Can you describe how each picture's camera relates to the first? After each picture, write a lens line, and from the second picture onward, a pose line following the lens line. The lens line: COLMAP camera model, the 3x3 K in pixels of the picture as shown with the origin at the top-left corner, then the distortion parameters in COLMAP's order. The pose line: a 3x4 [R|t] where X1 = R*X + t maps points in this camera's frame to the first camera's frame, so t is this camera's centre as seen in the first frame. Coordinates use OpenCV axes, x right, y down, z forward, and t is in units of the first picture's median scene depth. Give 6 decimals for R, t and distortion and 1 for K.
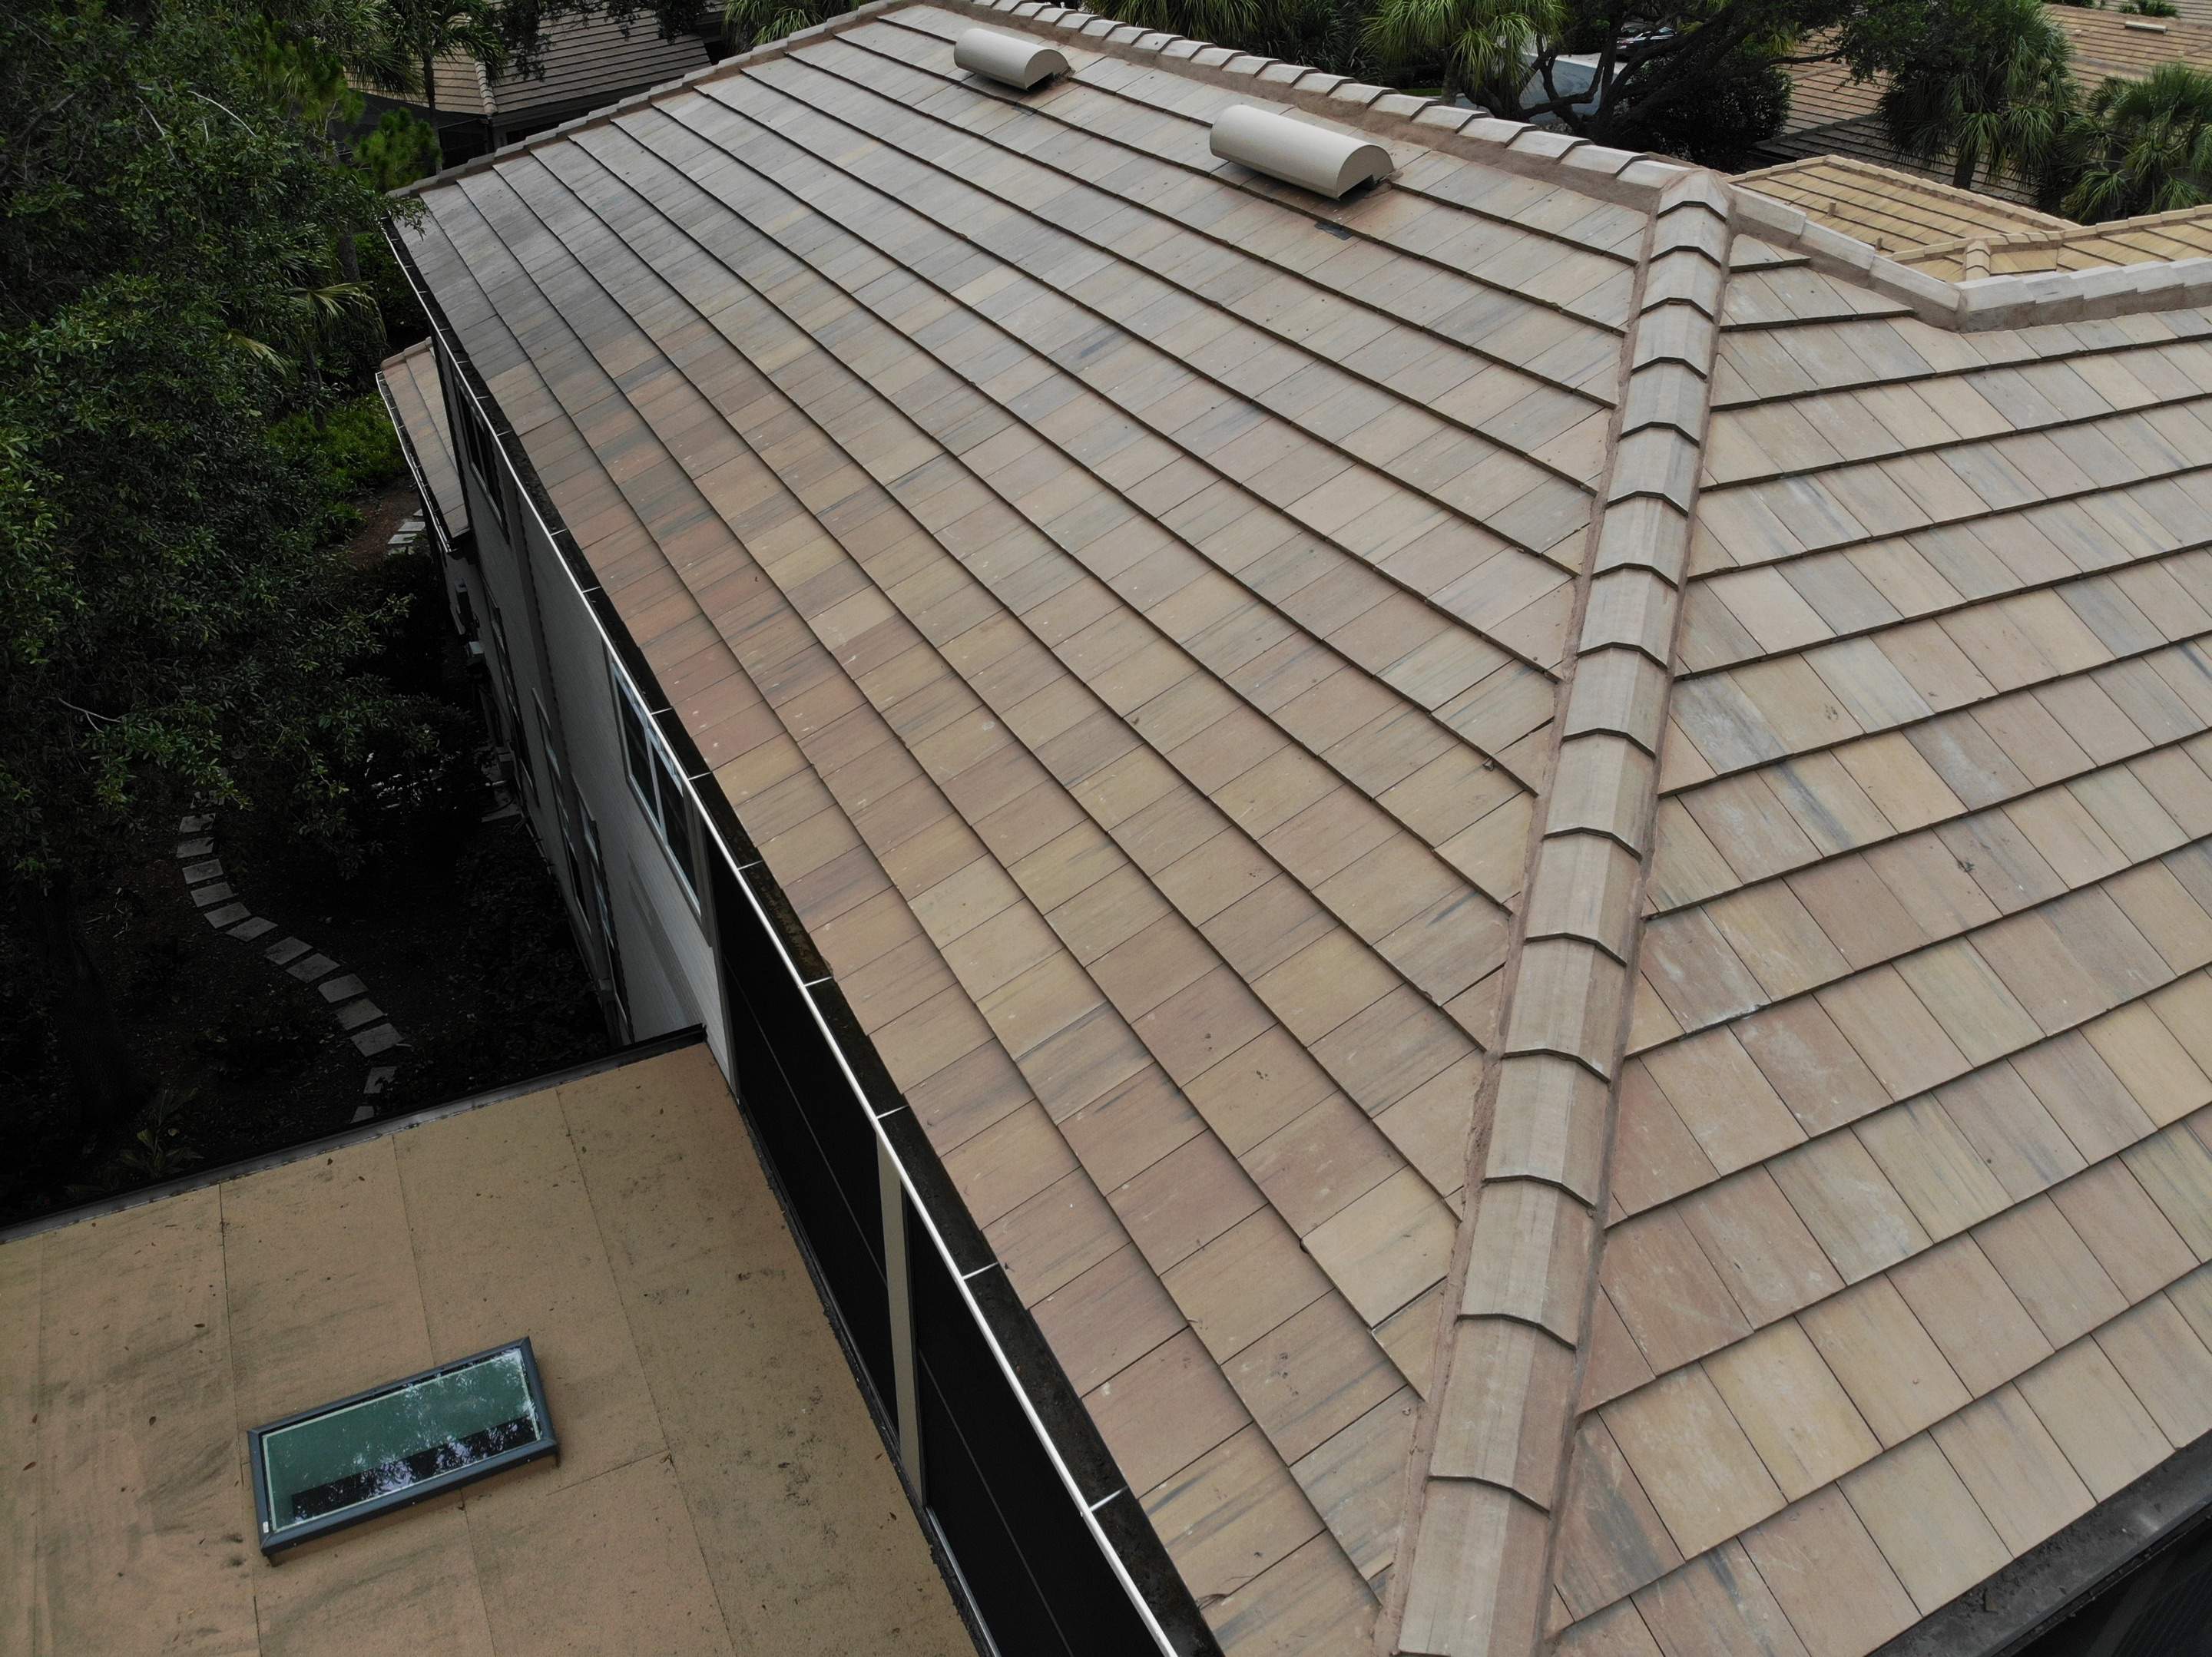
lens RADIAL K [[1586.8, 0, 1104.8], [0, 1586.8, 795.0], [0, 0, 1]] dist [0.177223, -0.402612]
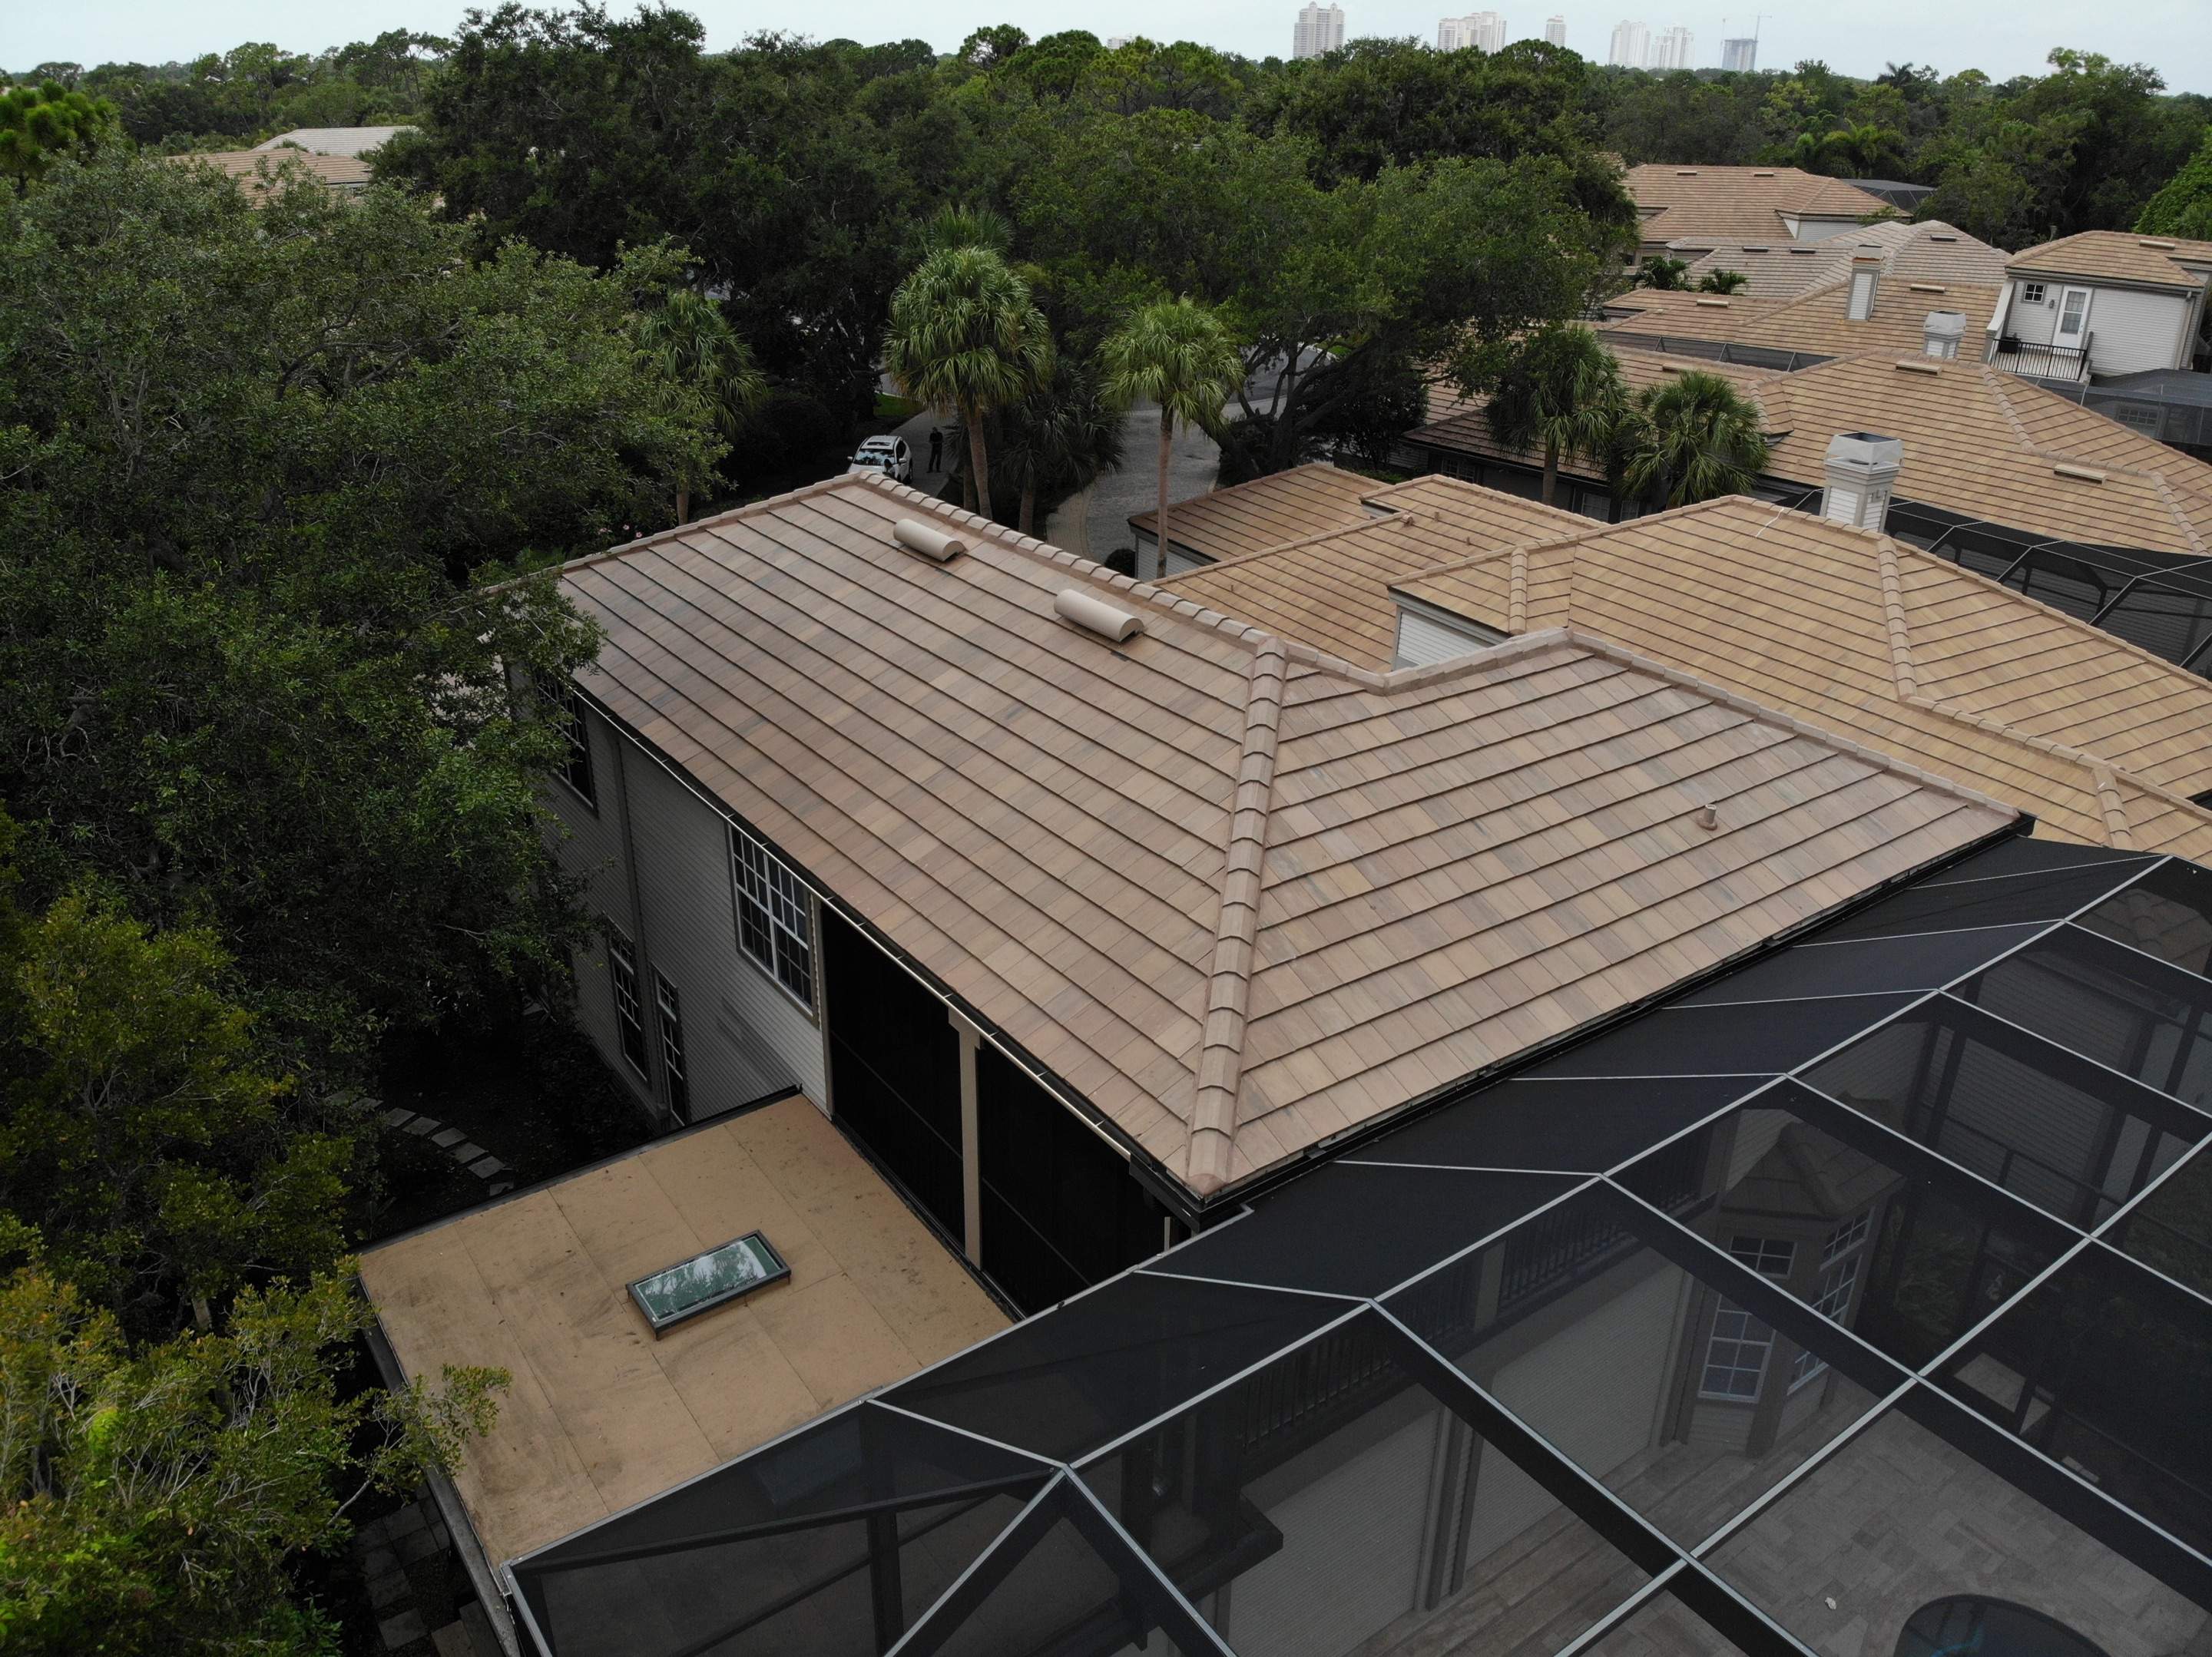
lens RADIAL K [[1553.7, 0, 1096.1], [0, 1553.7, 811.8], [0, 0, 1]] dist [0.185502, -0.385835]
pose [[0.988103, -0.070108, 0.136887, -0.247905], [0.085457, 0.990286, -0.109681, 0.111712], [-0.127868, 0.120074, 0.984496, -1.342328]]
